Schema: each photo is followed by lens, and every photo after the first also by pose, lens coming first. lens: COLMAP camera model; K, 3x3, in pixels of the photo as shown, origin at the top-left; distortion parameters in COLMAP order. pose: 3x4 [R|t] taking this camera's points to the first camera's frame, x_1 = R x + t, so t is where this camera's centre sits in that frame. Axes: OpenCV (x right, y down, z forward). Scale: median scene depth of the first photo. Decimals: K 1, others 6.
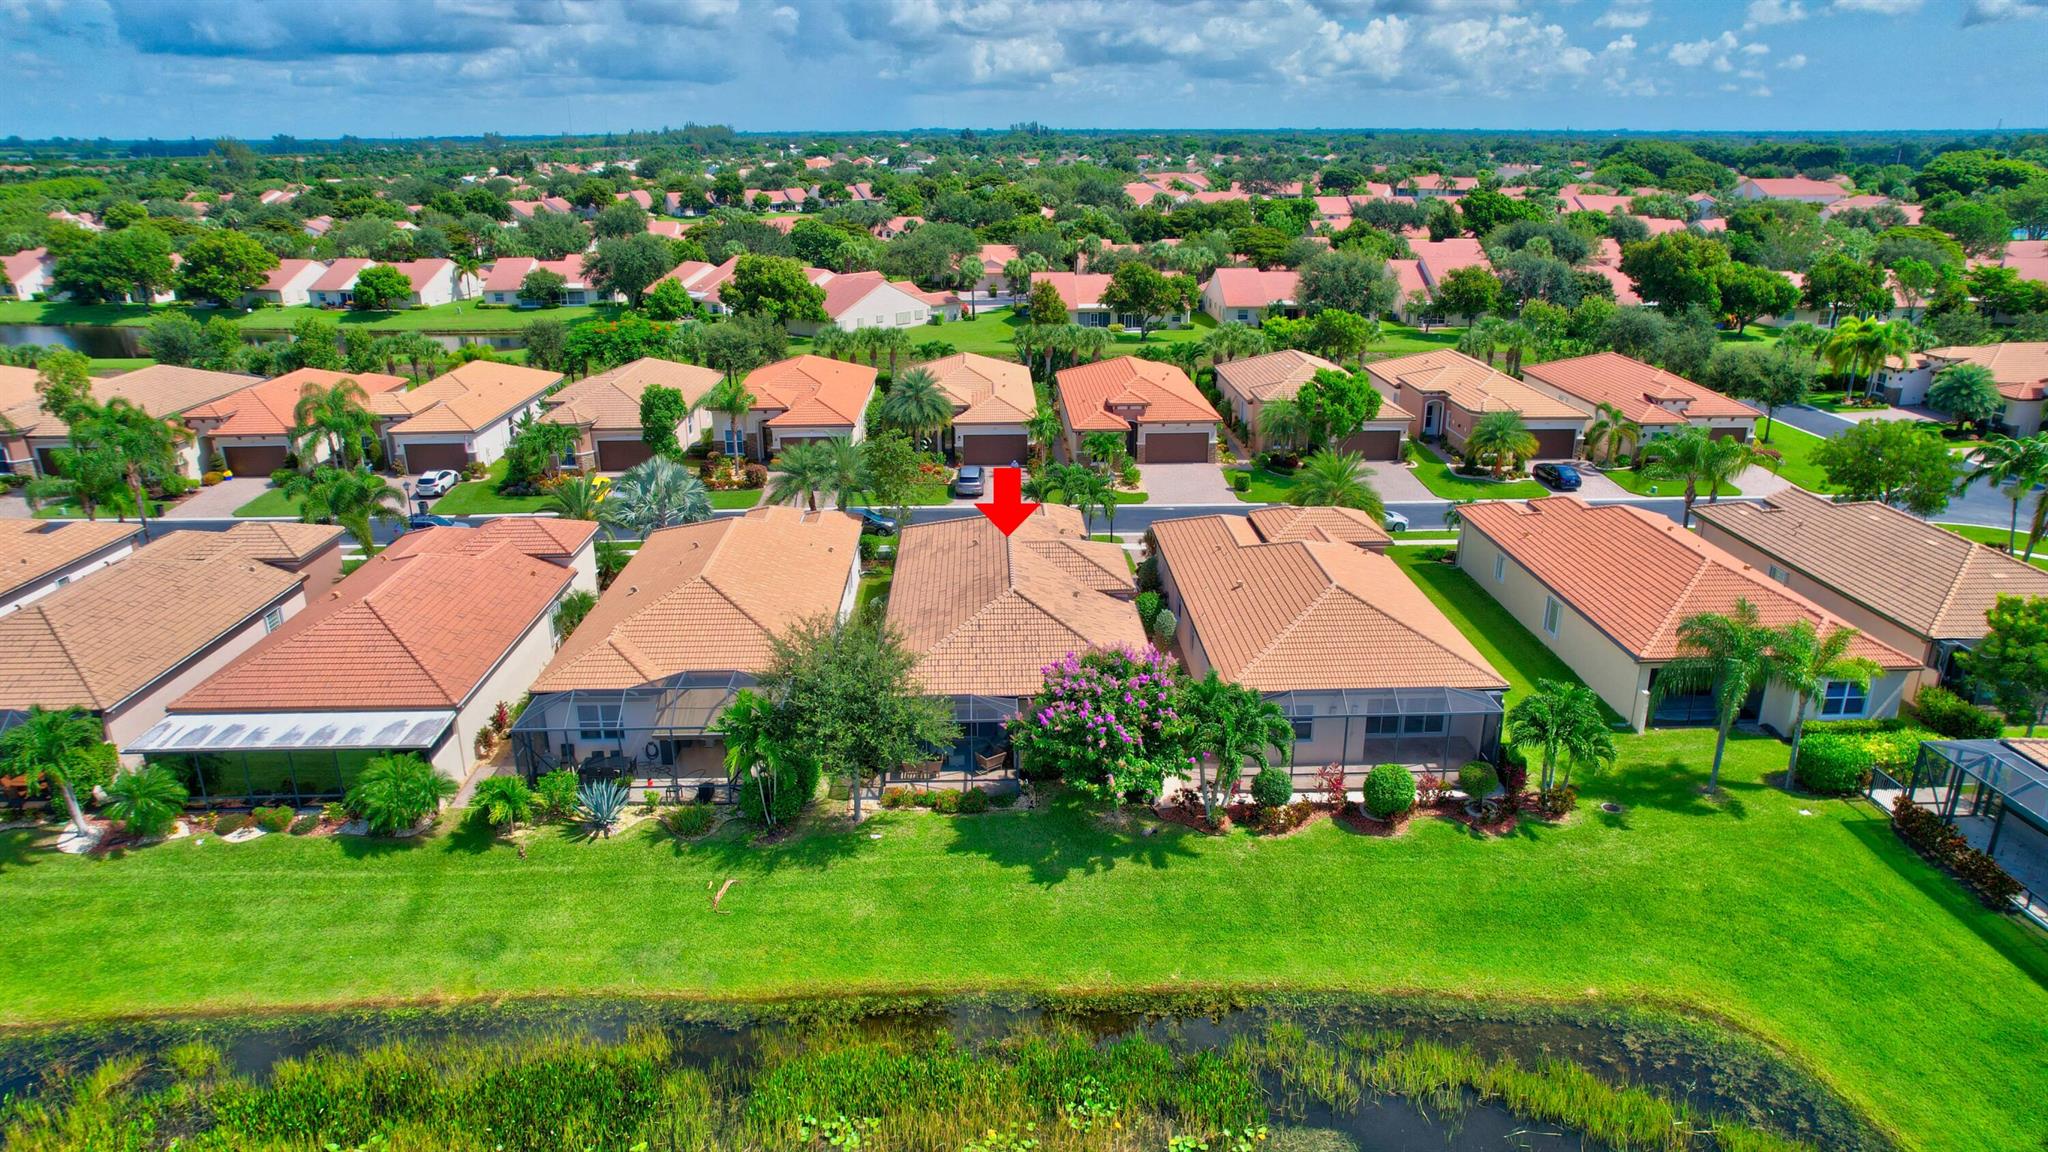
lens RADIAL K [[1310.4, 0, 1024.0], [0, 1310.4, 576.0], [0, 0, 1]] dist [-0.077971, 0.070072]
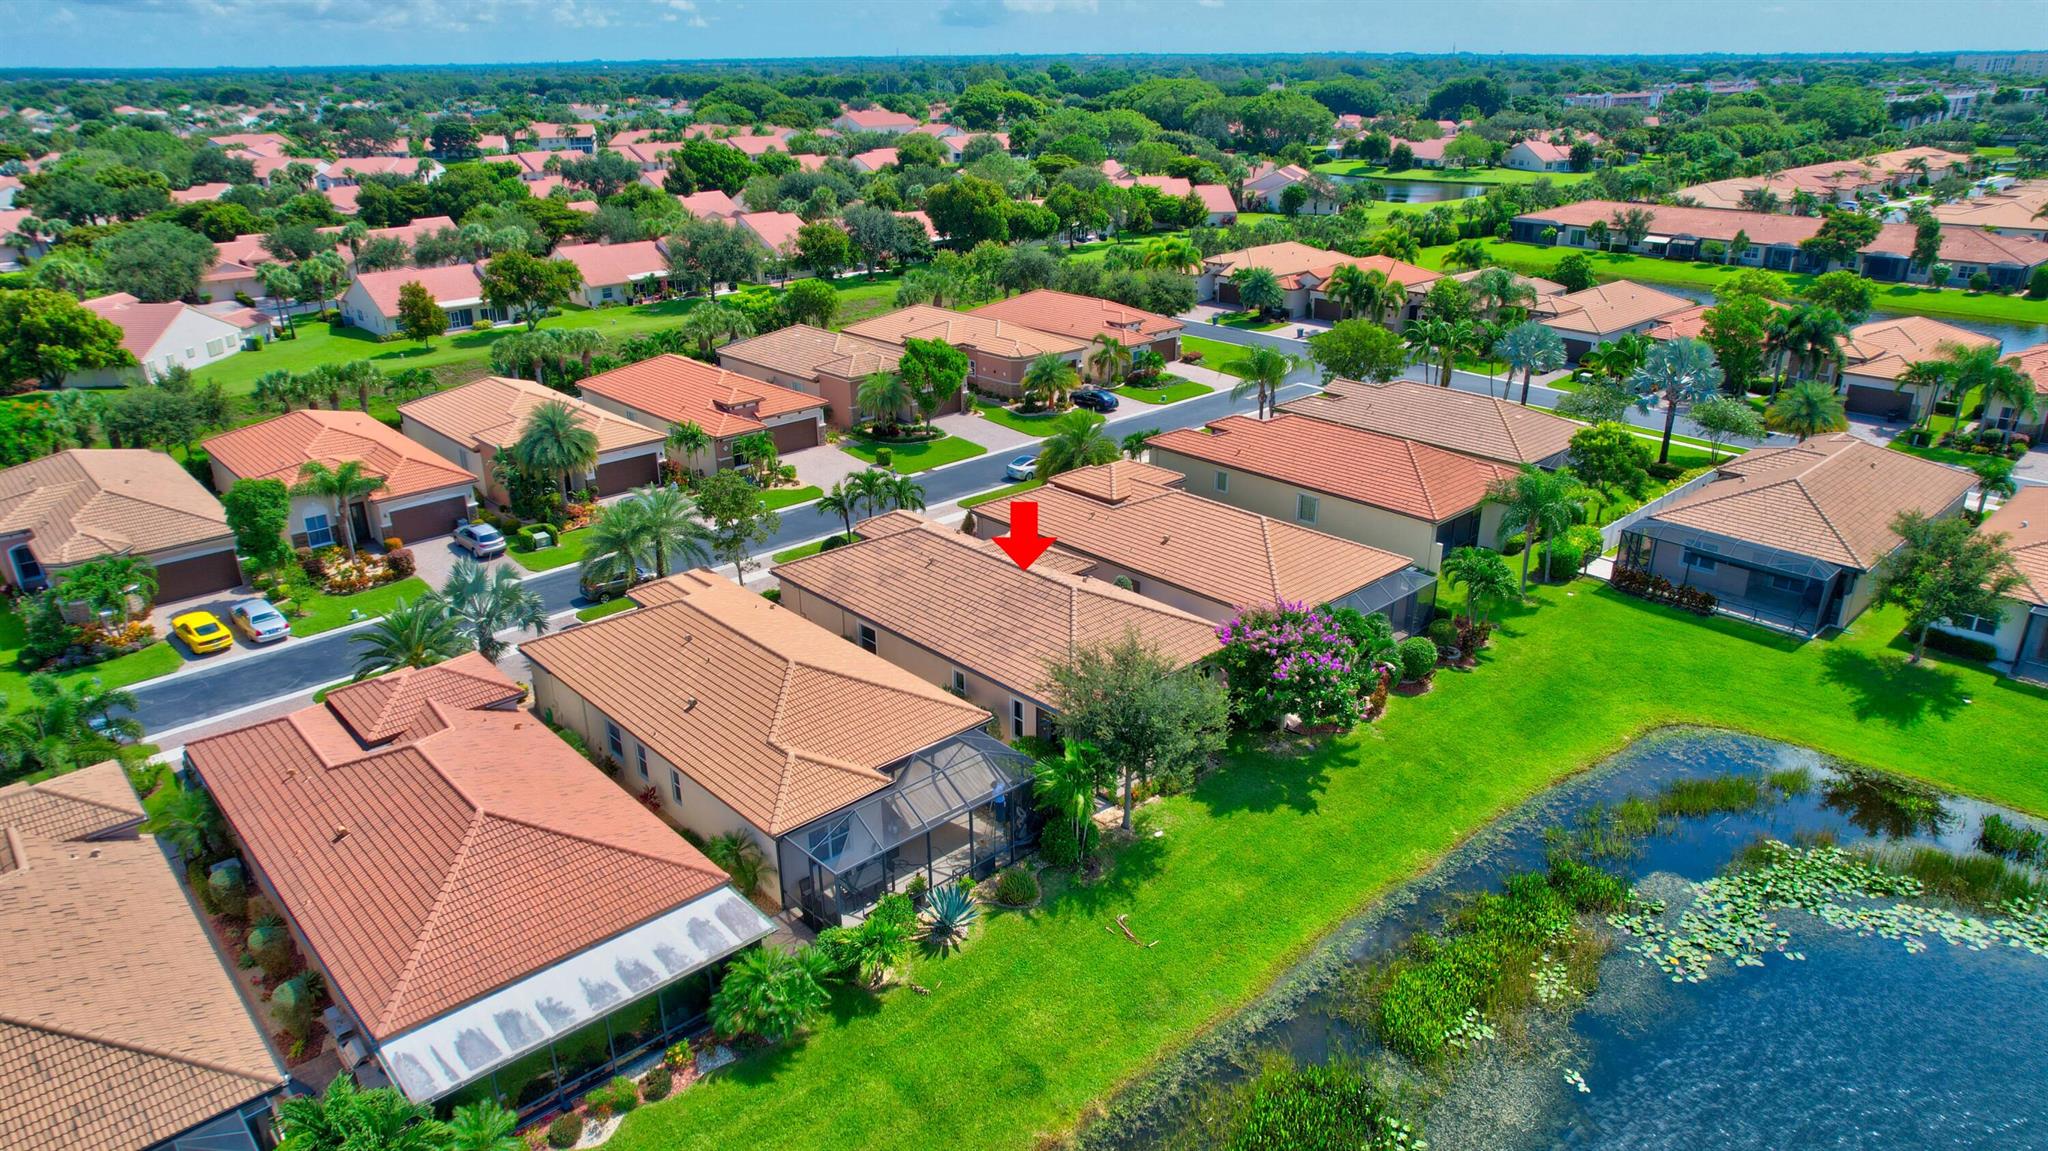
lens RADIAL K [[1310.4, 0, 1024.0], [0, 1310.4, 575.5], [0, 0, 1]] dist [-0.077971, 0.070072]
pose [[0.755457, -0.245277, 0.607555, -0.745315], [0.216977, 0.968618, 0.121245, -0.150147], [-0.618228, 0.040230, 0.784969, 0.200589]]
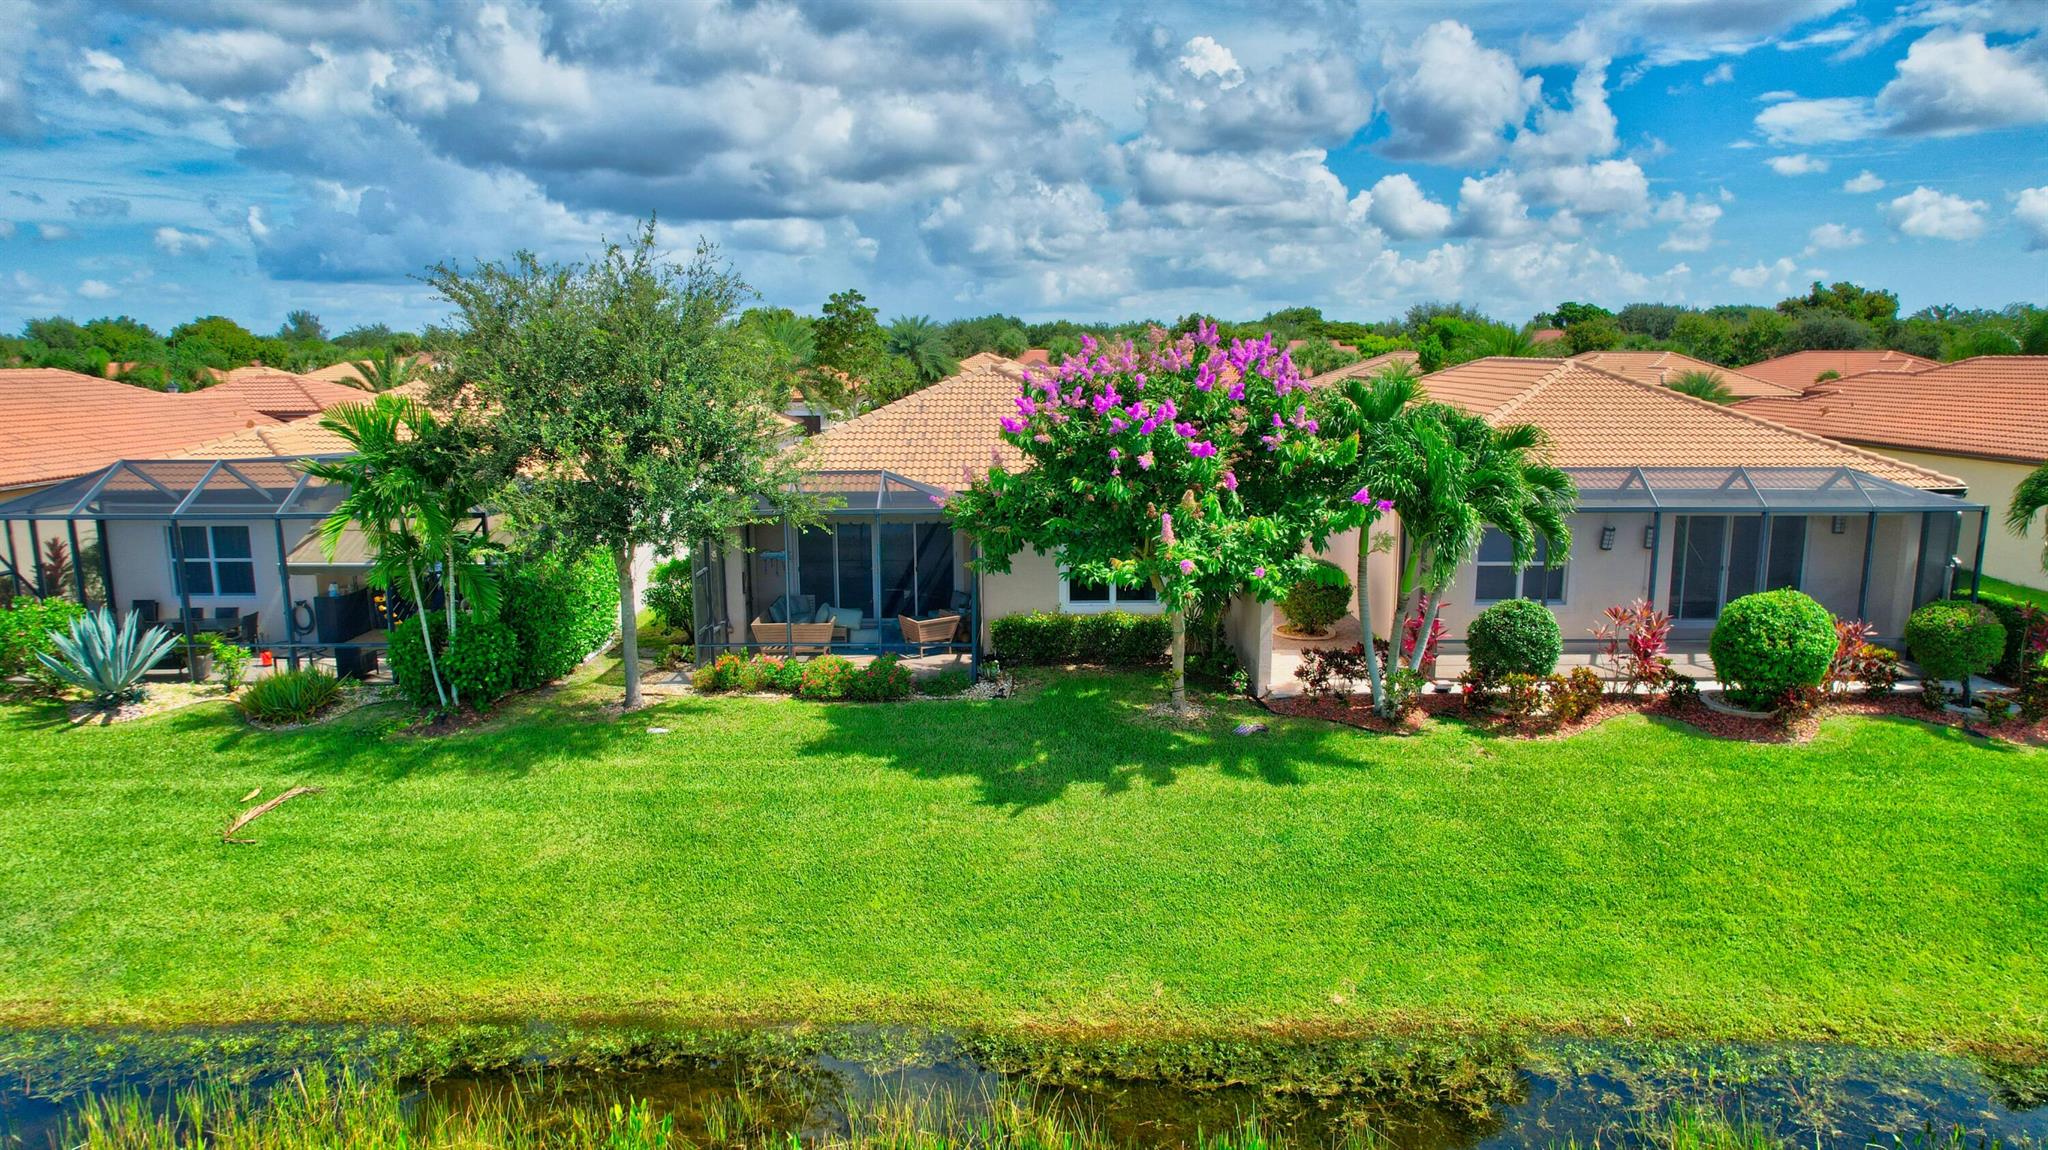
lens RADIAL K [[1314.8, 0, 1024.0], [0, 1314.8, 575.0], [0, 0, 1]] dist [-0.096016, 0.094844]
pose [[0.998857, 0.005743, -0.047446, 0.035827], [-0.013231, 0.987179, -0.159069, 0.202349], [0.045924, 0.159515, 0.986127, 0.502674]]
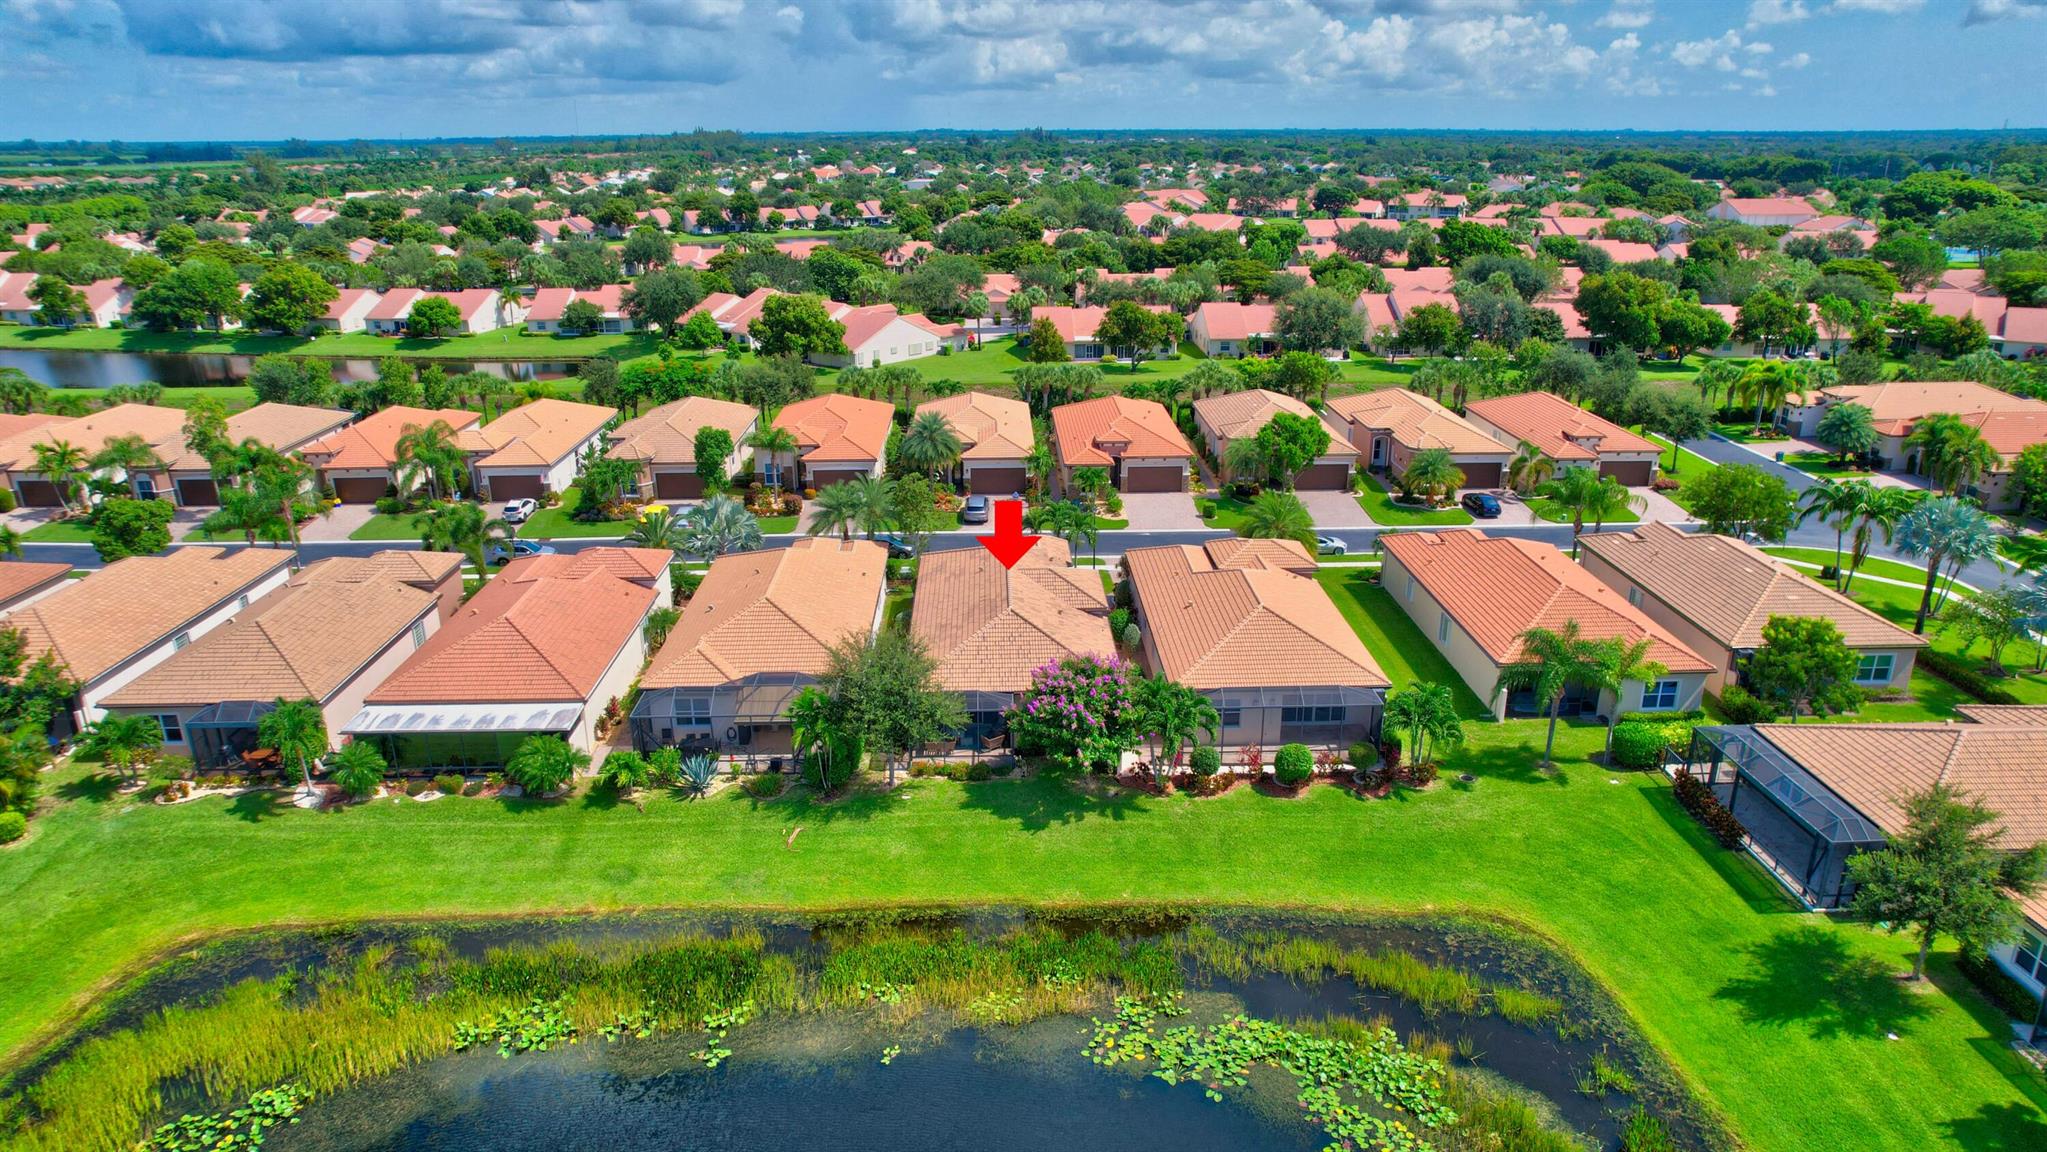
lens RADIAL K [[1309.8, 0, 1023.5], [0, 1309.8, 576.0], [0, 0, 1]] dist [-0.077971, 0.070072]
pose [[0.999990, 0.000881, -0.004405, 0.010943], [-0.000879, 1.000000, 0.000337, -0.024455], [0.004405, -0.000333, 0.999990, -0.306196]]
